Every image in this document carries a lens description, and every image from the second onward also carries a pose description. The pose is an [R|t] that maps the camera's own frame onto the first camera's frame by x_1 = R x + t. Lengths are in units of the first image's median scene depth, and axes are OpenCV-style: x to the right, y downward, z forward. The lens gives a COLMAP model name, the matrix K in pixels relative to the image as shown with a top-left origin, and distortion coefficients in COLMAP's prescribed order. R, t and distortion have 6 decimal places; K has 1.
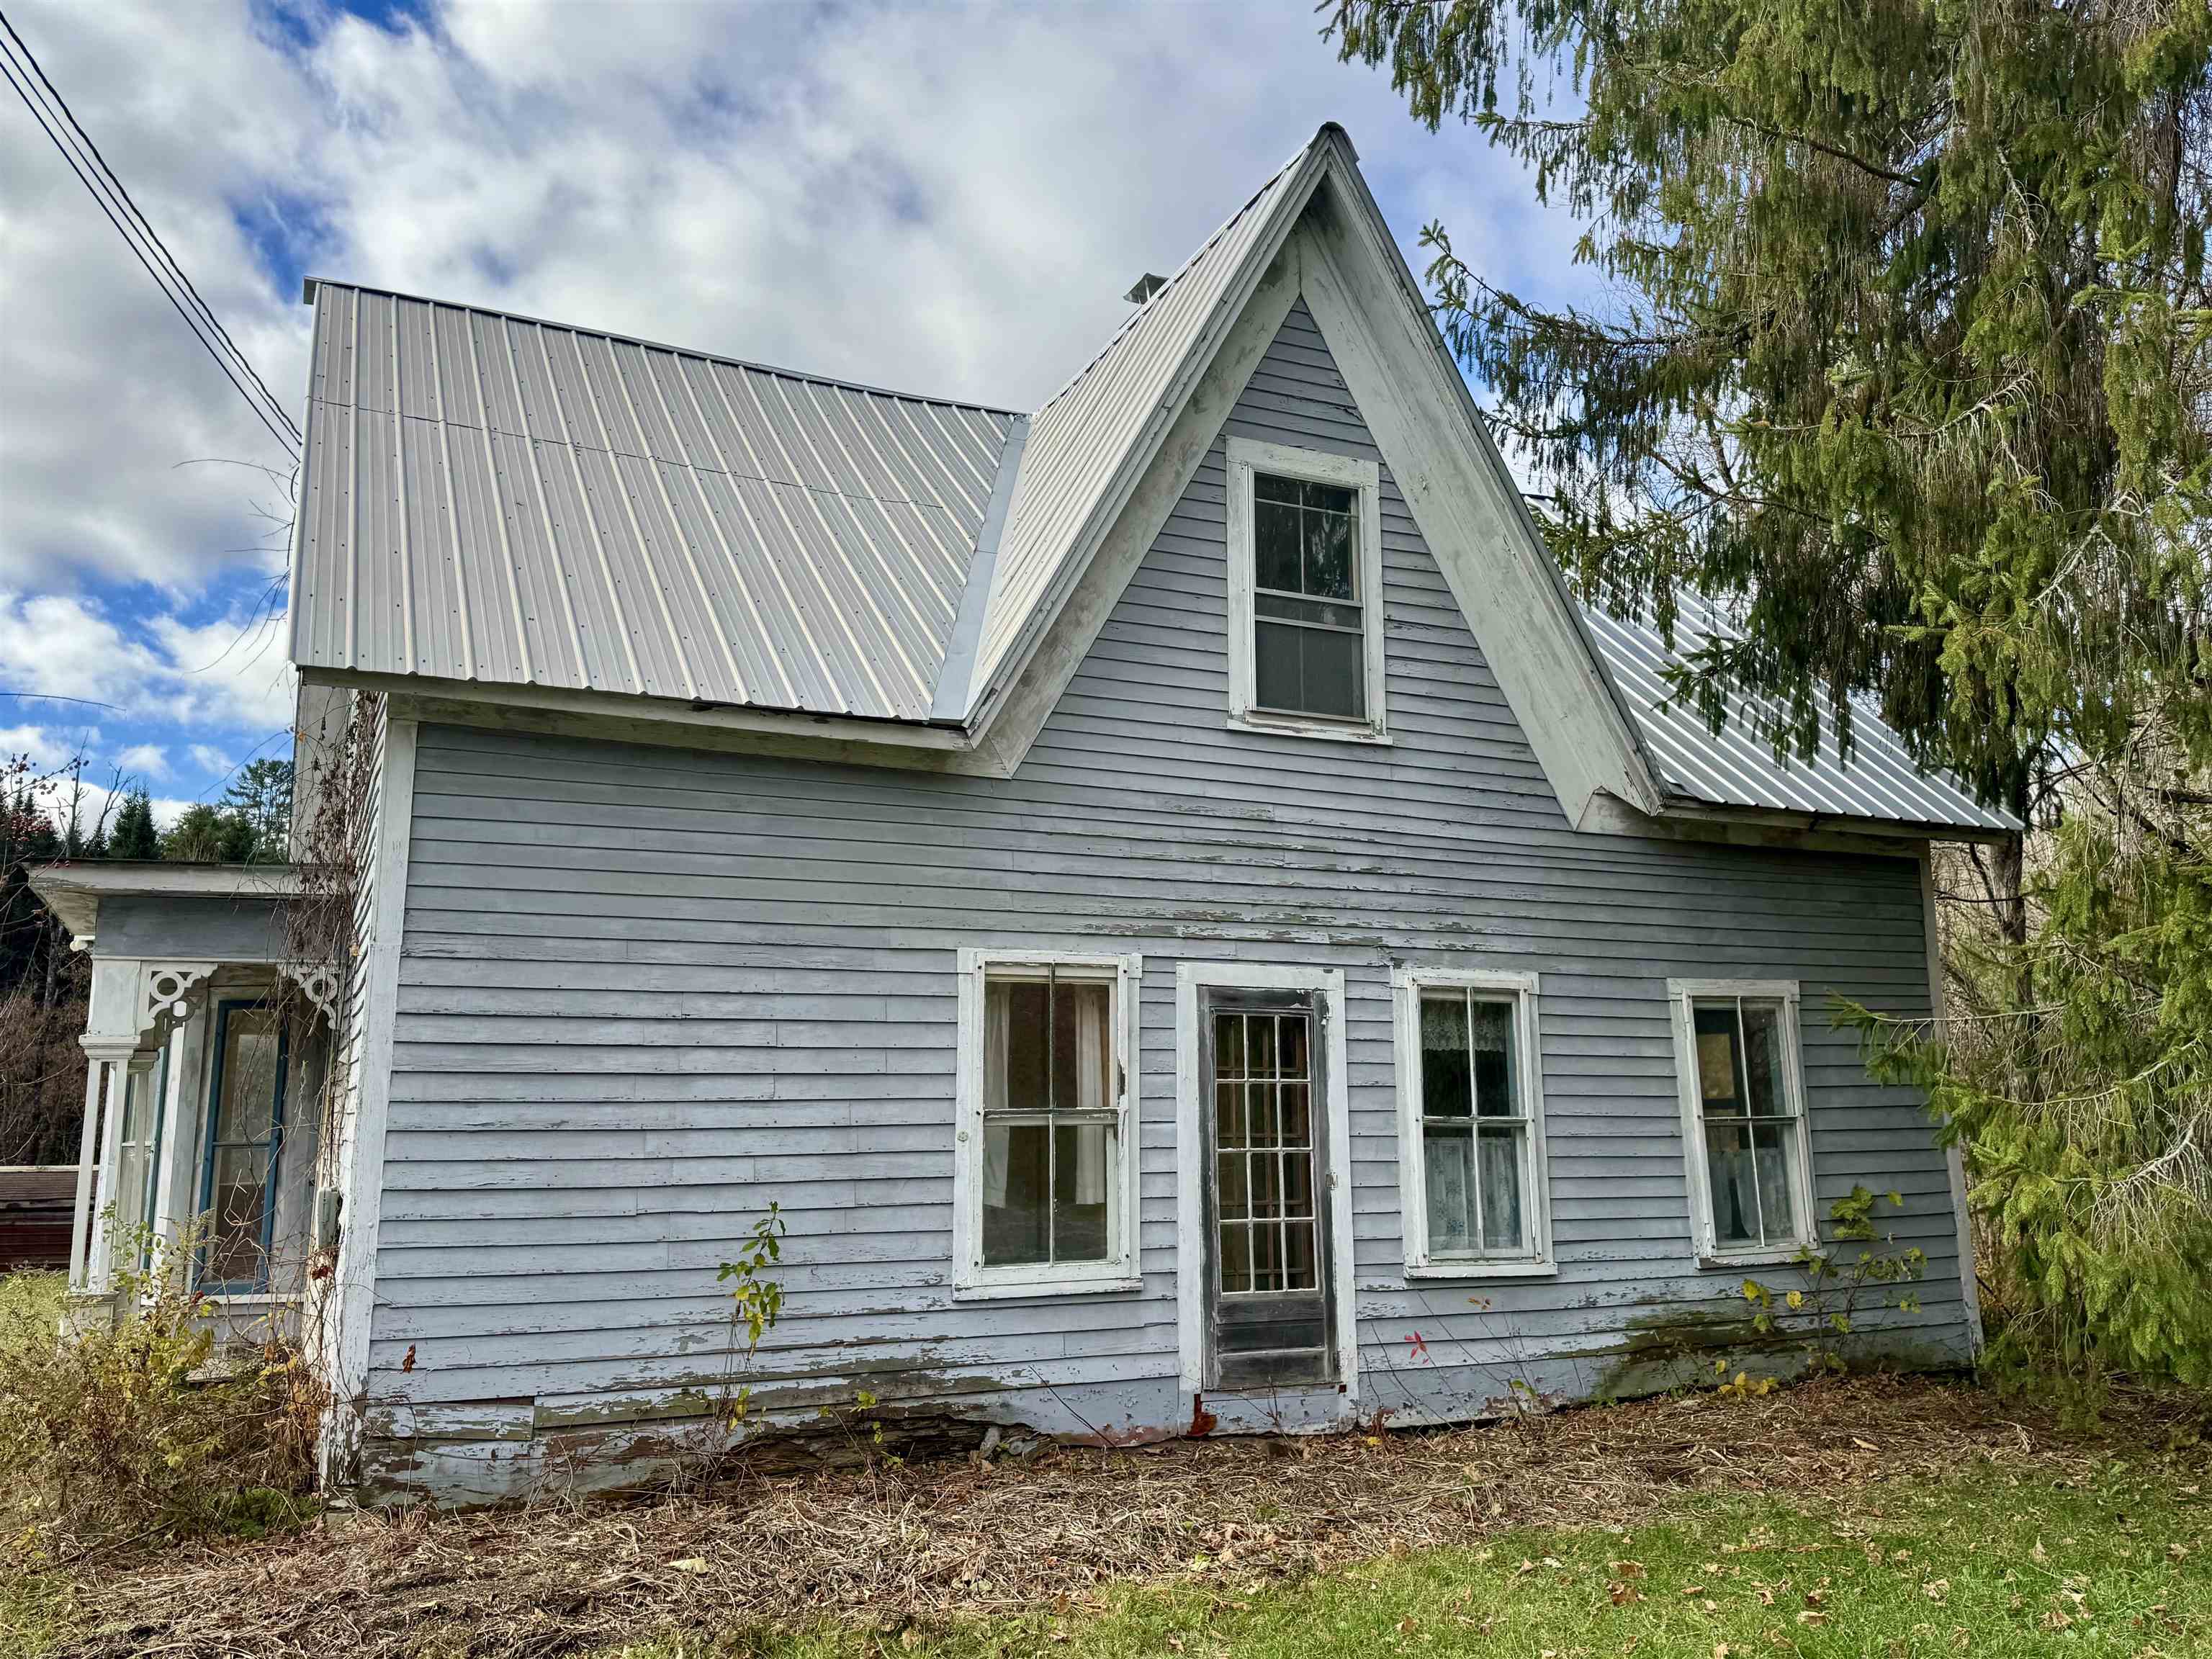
lens RADIAL K [[1723.9, 0, 1114.9], [0, 1723.9, 812.9], [0, 0, 1]] dist [0.072864, -0.063872]
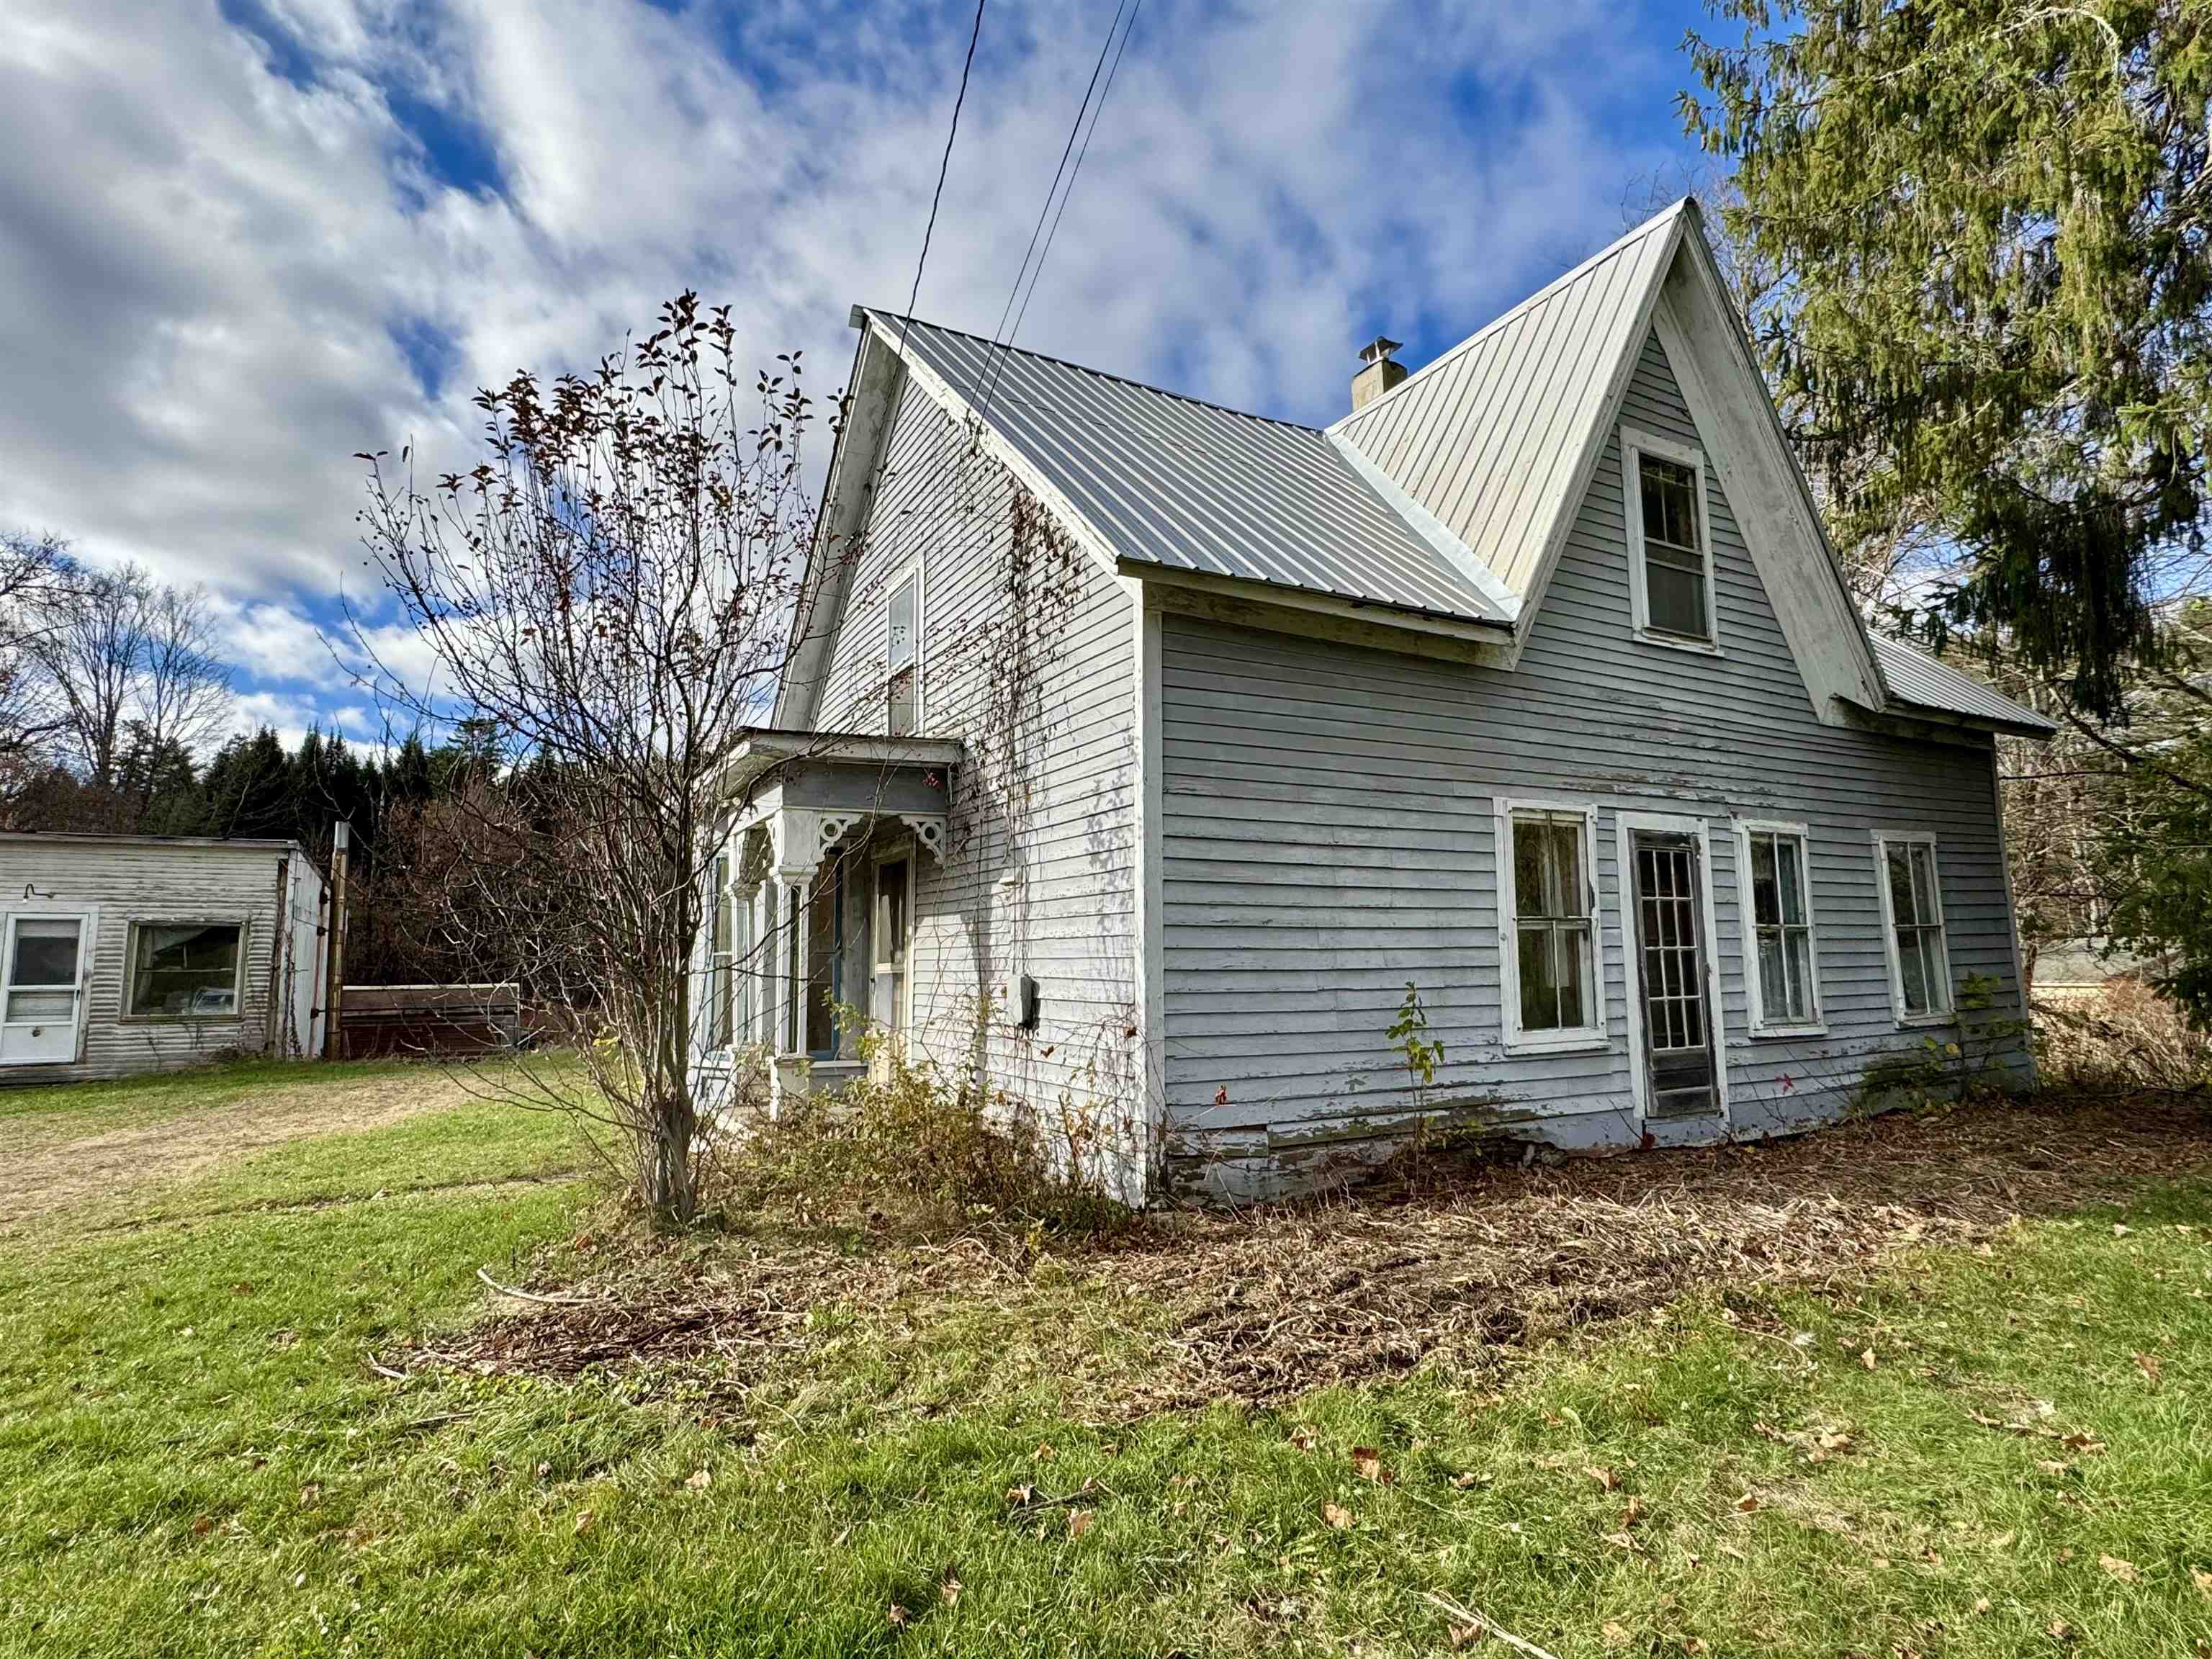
lens RADIAL K [[1160.7, 0, 1114.8], [0, 1160.7, 830.0], [0, 0, 1]] dist [-0.005139, -0.001314]
pose [[0.997031, 0.001329, 0.076983, -0.428225], [-0.005977, 0.998170, 0.060173, 0.048942], [-0.076763, -0.060455, 0.995215, 0.122709]]
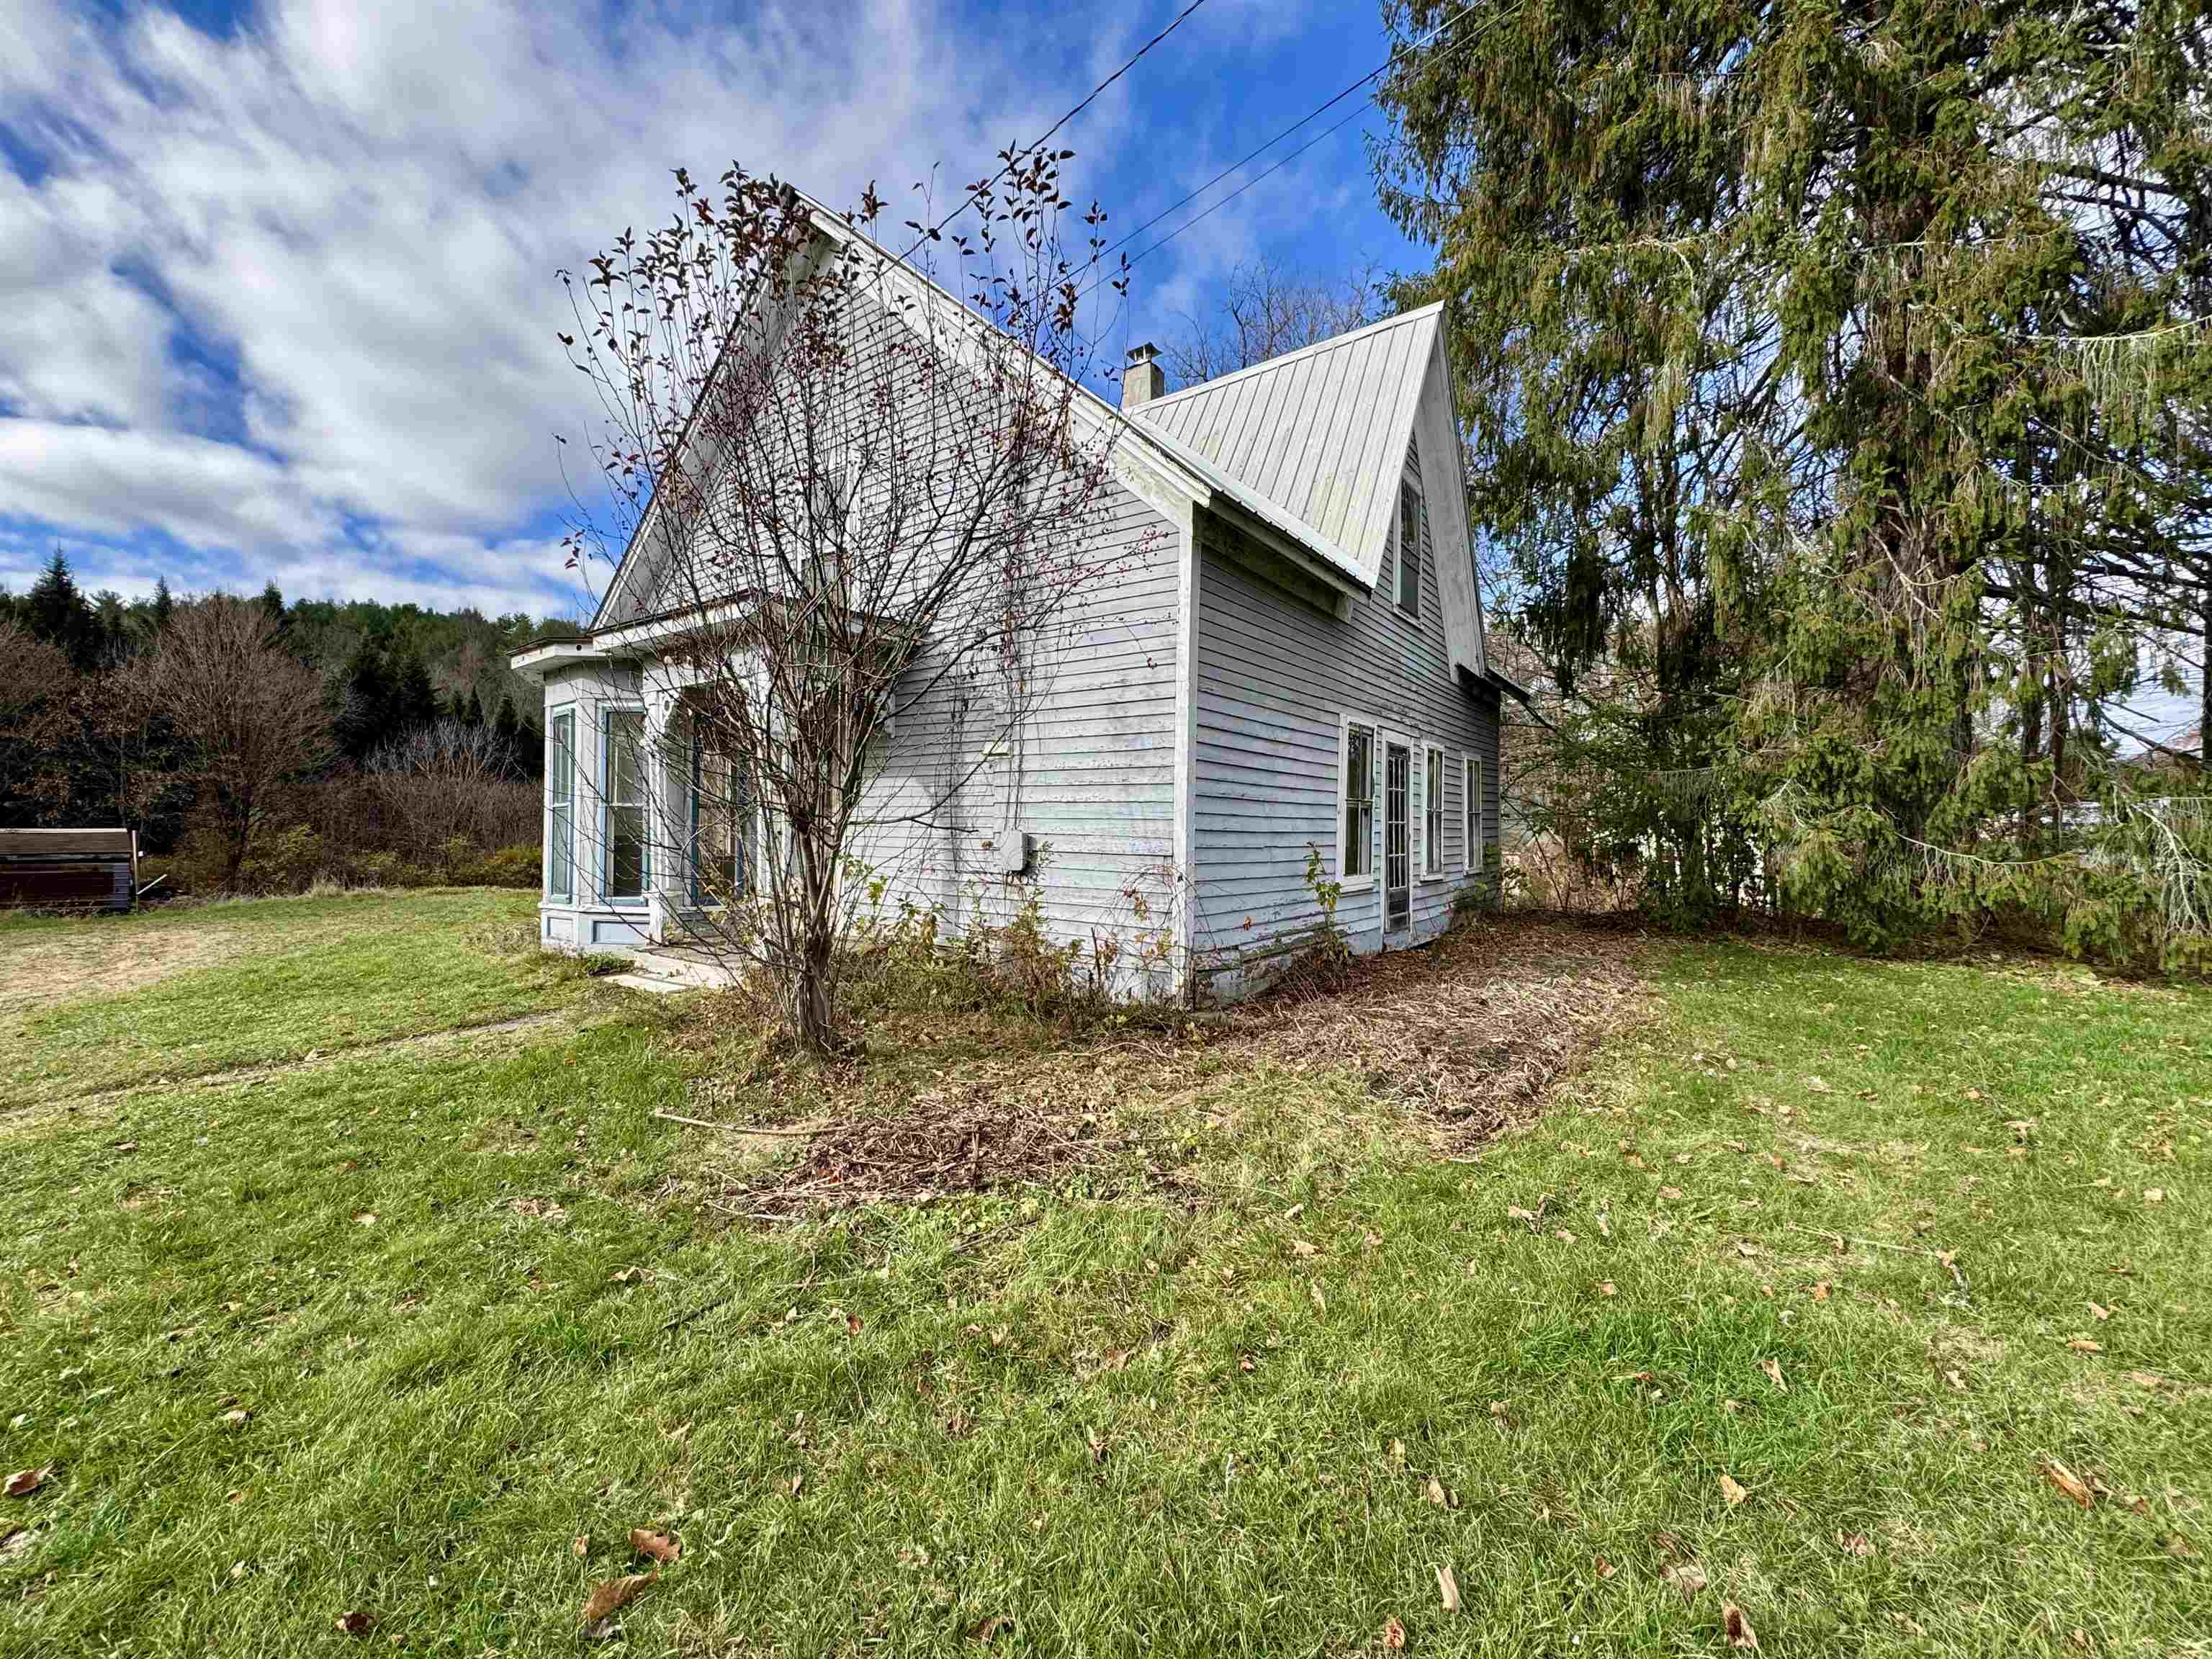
lens RADIAL K [[881.3, 0, 1102.6], [0, 881.3, 841.2], [0, 0, 1]] dist [-0.008533, -0.000464]
pose [[0.869922, 0.006008, 0.493153, -0.746959], [-0.098849, 0.981759, 0.162410, 0.080600], [-0.483182, -0.190032, 0.854648, 0.263737]]
